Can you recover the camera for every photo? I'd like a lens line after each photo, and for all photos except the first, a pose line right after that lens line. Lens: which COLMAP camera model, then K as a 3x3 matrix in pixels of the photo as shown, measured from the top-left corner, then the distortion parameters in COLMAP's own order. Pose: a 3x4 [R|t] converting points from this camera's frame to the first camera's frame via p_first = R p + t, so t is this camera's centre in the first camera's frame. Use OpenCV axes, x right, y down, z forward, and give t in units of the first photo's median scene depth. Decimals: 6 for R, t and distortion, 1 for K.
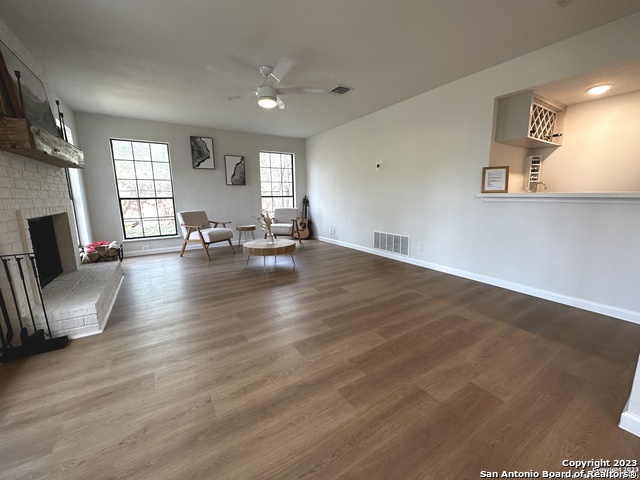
lens RADIAL K [[255.3, 0, 320.0], [0, 255.3, 240.0], [0, 0, 1]] dist [-0.001781, -0.000159]
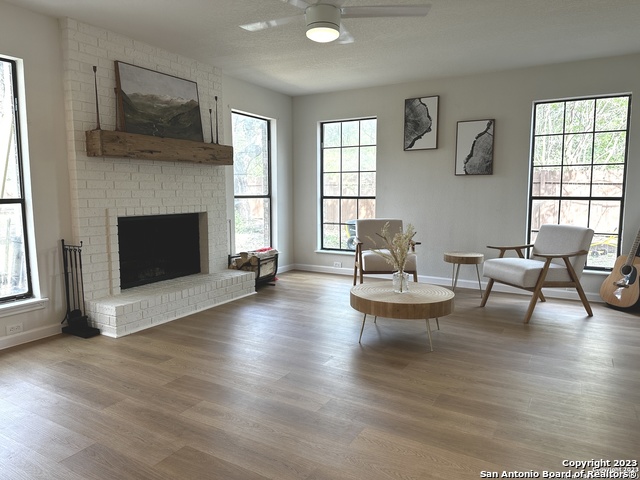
lens RADIAL K [[444.1, 0, 320.0], [0, 444.1, 240.0], [0, 0, 1]] dist [0.102630, -0.135345]
pose [[0.463149, 0.107349, -0.879755, 0.423956], [-0.156677, 0.986921, 0.037943, -0.082297], [0.872322, 0.120264, 0.473910, 0.360478]]
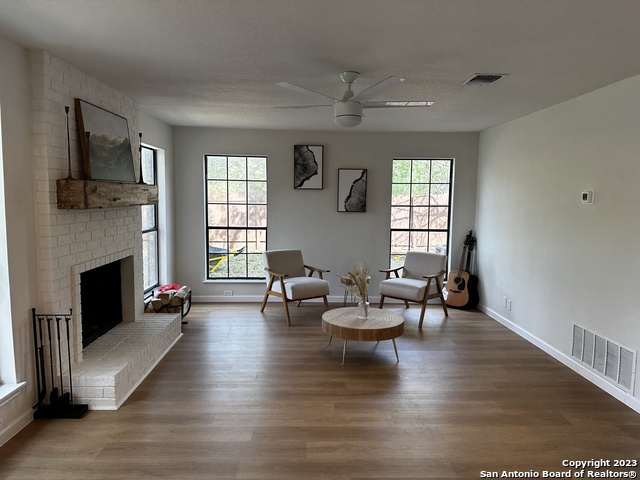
lens RADIAL K [[444.1, 0, 320.0], [0, 444.1, 240.0], [0, 0, 1]] dist [0.102630, -0.135345]
pose [[0.862671, 0.072671, -0.500518, 0.213697], [-0.110562, 0.992785, -0.046416, -0.097794], [0.493533, 0.095380, 0.864481, -0.025241]]
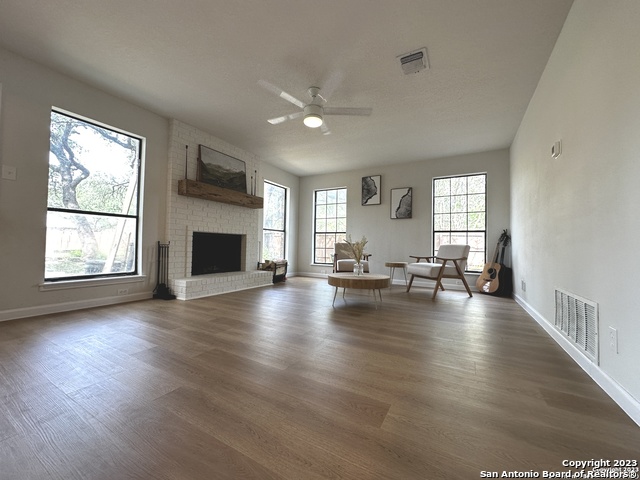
lens RADIAL K [[255.3, 0, 320.0], [0, 255.3, 240.0], [0, 0, 1]] dist [-0.001781, -0.000159]
pose [[0.472116, -0.001528, -0.881535, 0.412528], [-0.176184, 0.979659, -0.096055, 0.000356], [0.863751, 0.200661, 0.462244, 0.403937]]
